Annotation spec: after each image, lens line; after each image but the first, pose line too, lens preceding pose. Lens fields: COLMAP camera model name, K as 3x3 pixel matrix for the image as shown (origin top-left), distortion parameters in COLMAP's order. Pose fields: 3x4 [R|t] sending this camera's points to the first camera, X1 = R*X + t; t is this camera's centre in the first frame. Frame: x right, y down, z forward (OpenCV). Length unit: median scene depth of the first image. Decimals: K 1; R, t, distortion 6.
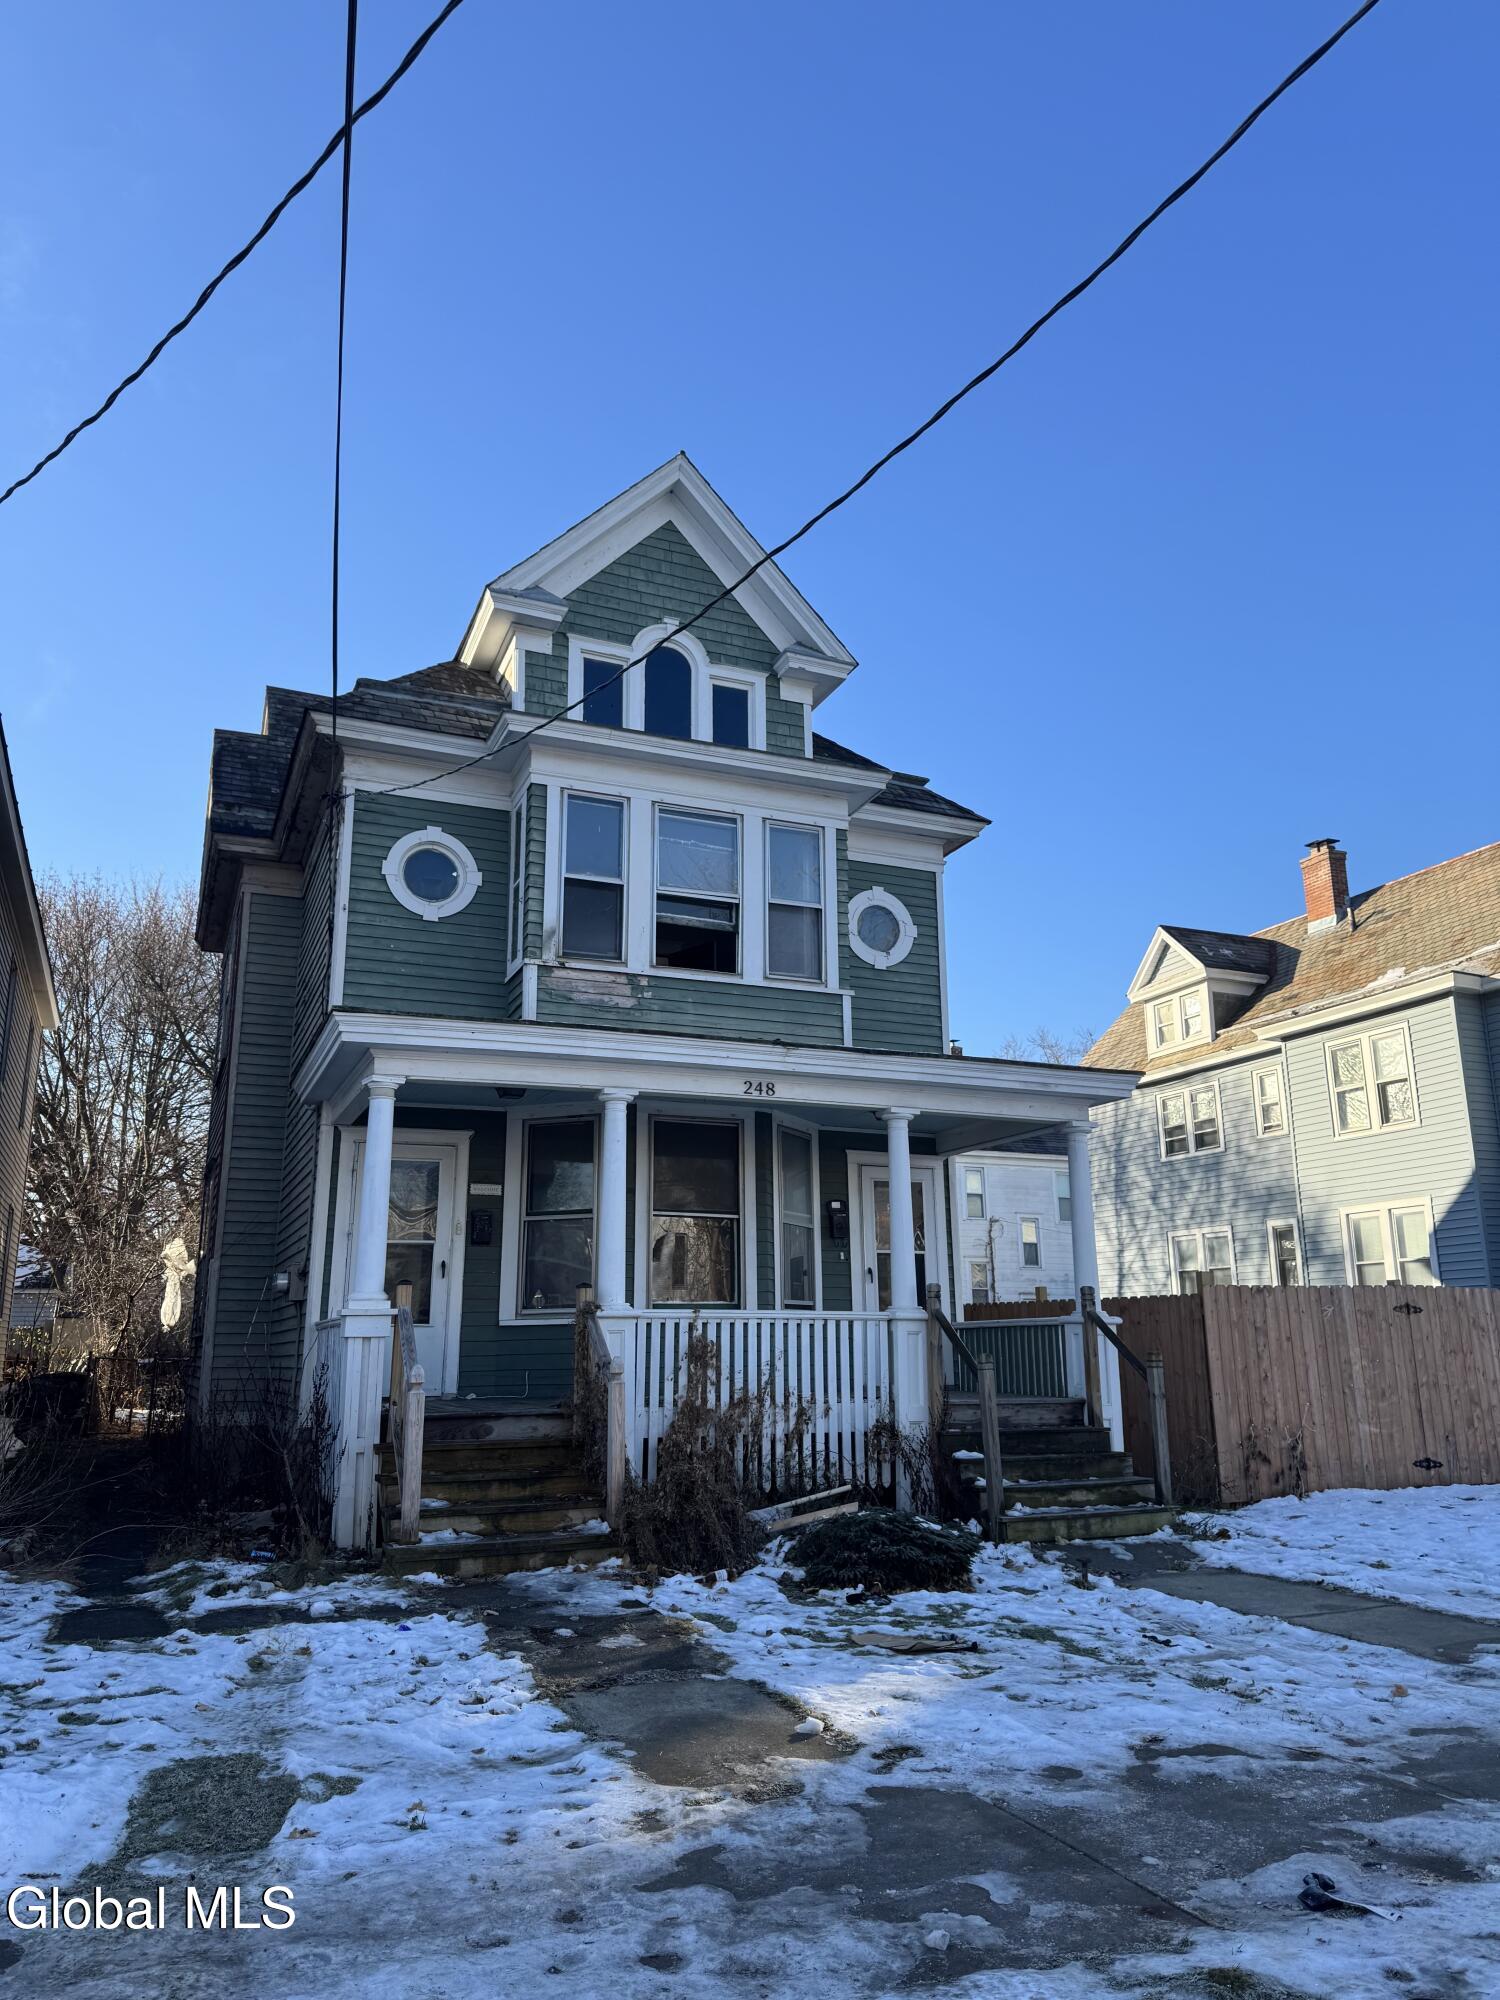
lens RADIAL K [[1419.2, 0, 741.6], [0, 1419.2, 987.2], [0, 0, 1]] dist [0.047847, -0.051394]
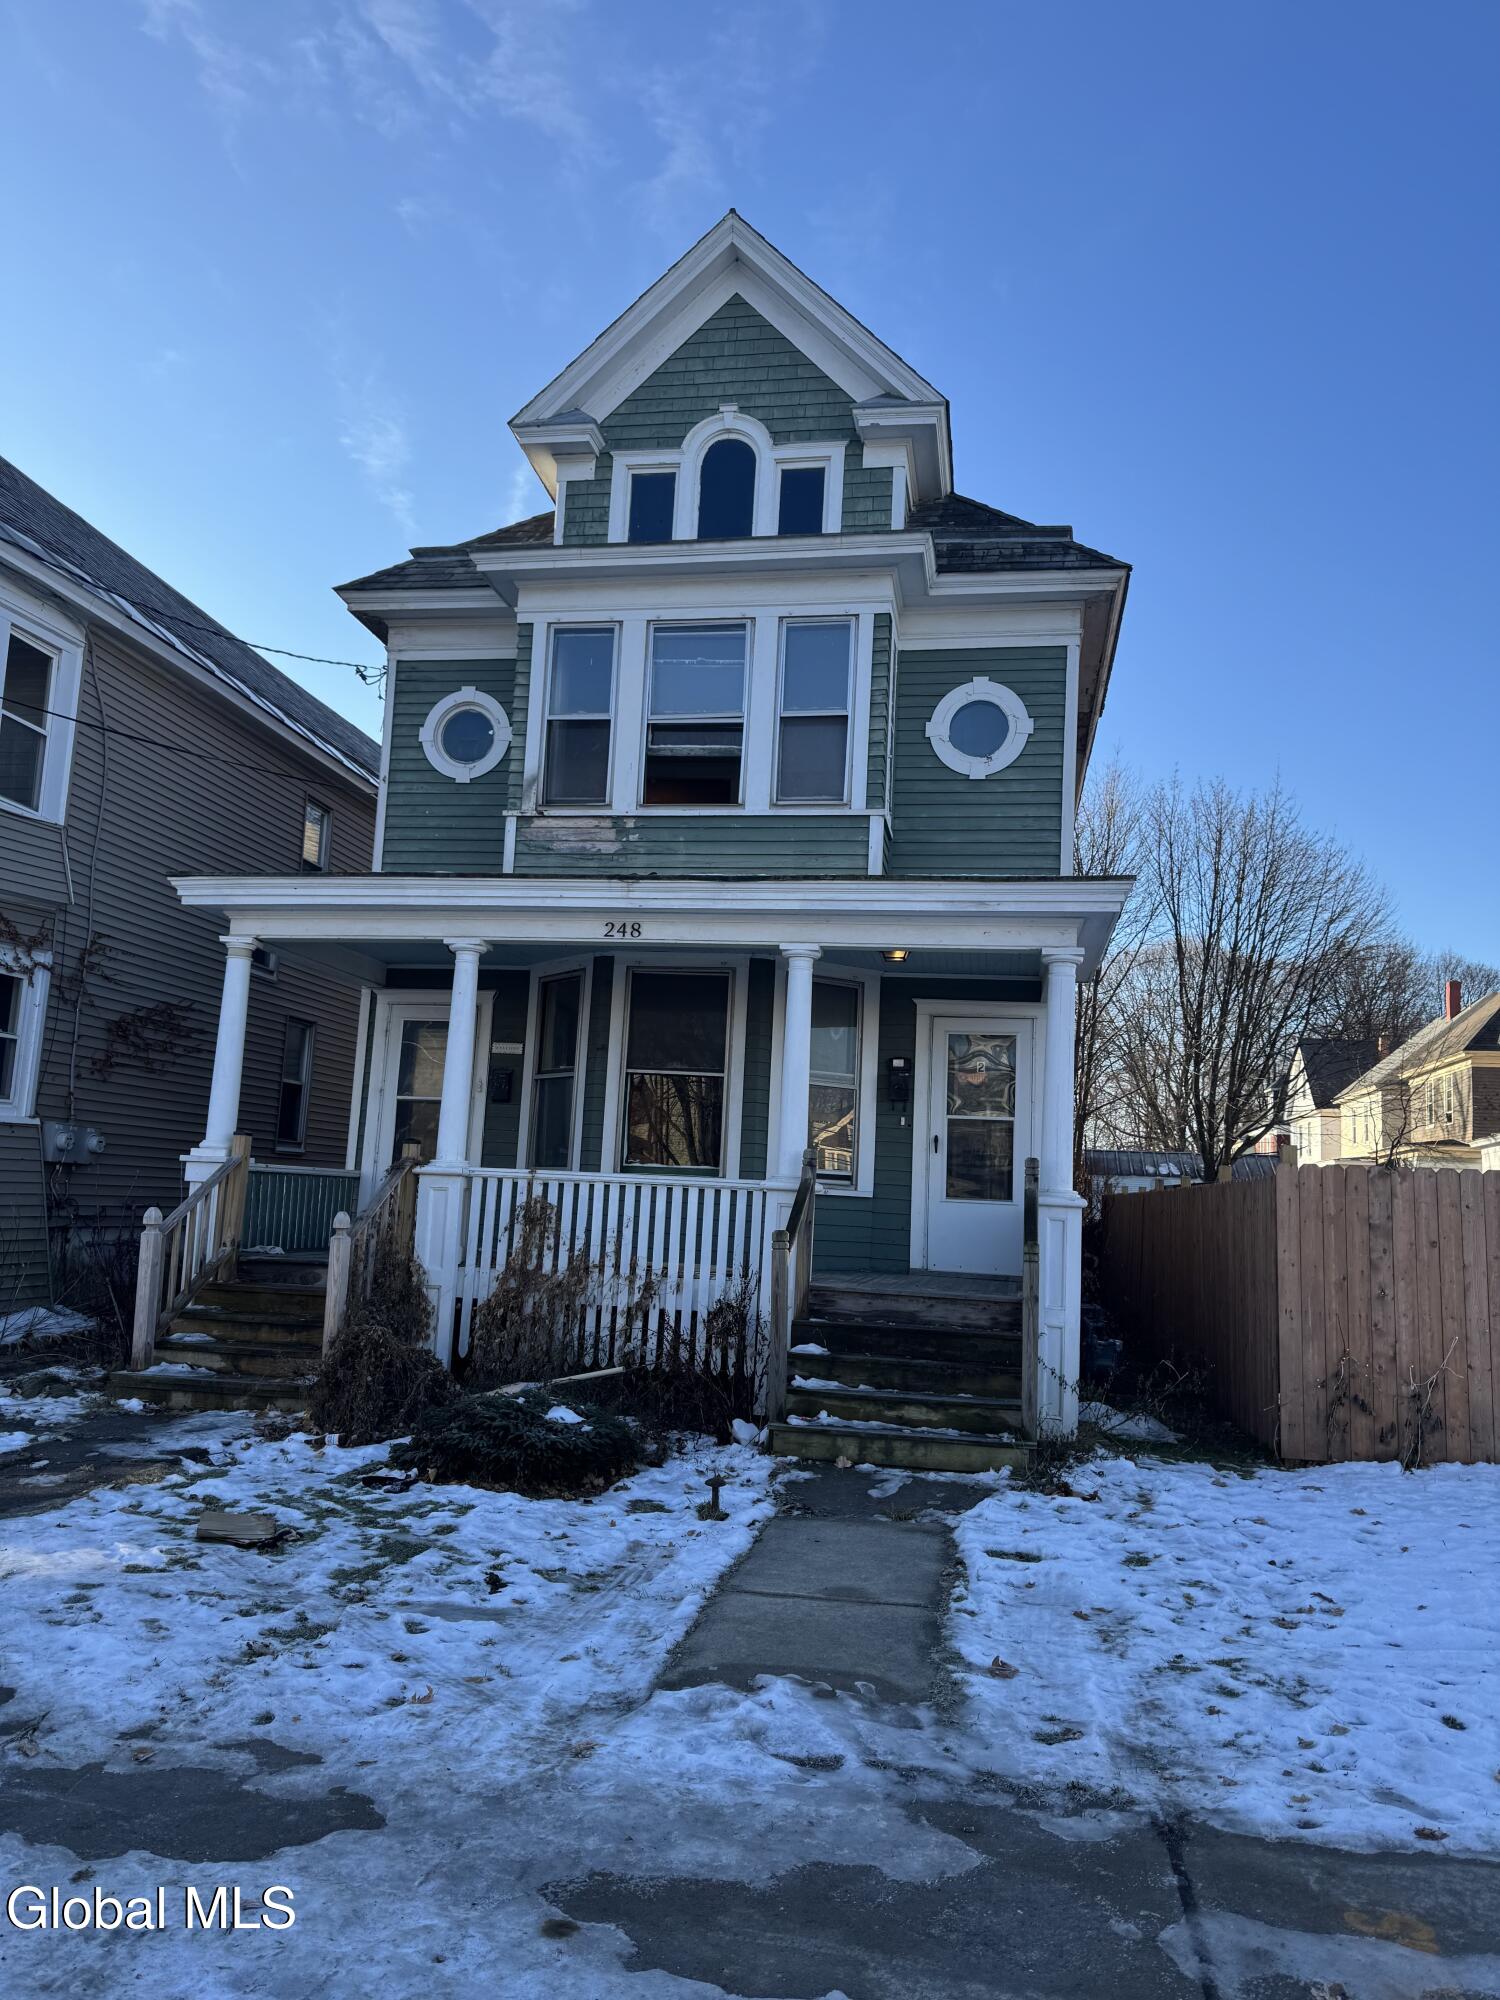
lens RADIAL K [[1419.2, 0, 740.5], [0, 1419.2, 1017.6], [0, 0, 1]] dist [0.047847, -0.051394]
pose [[0.838046, -0.027068, -0.544927, 0.485309], [0.084345, 0.993189, 0.080380, 0.053099], [0.539040, -0.113324, 0.834622, 0.253963]]
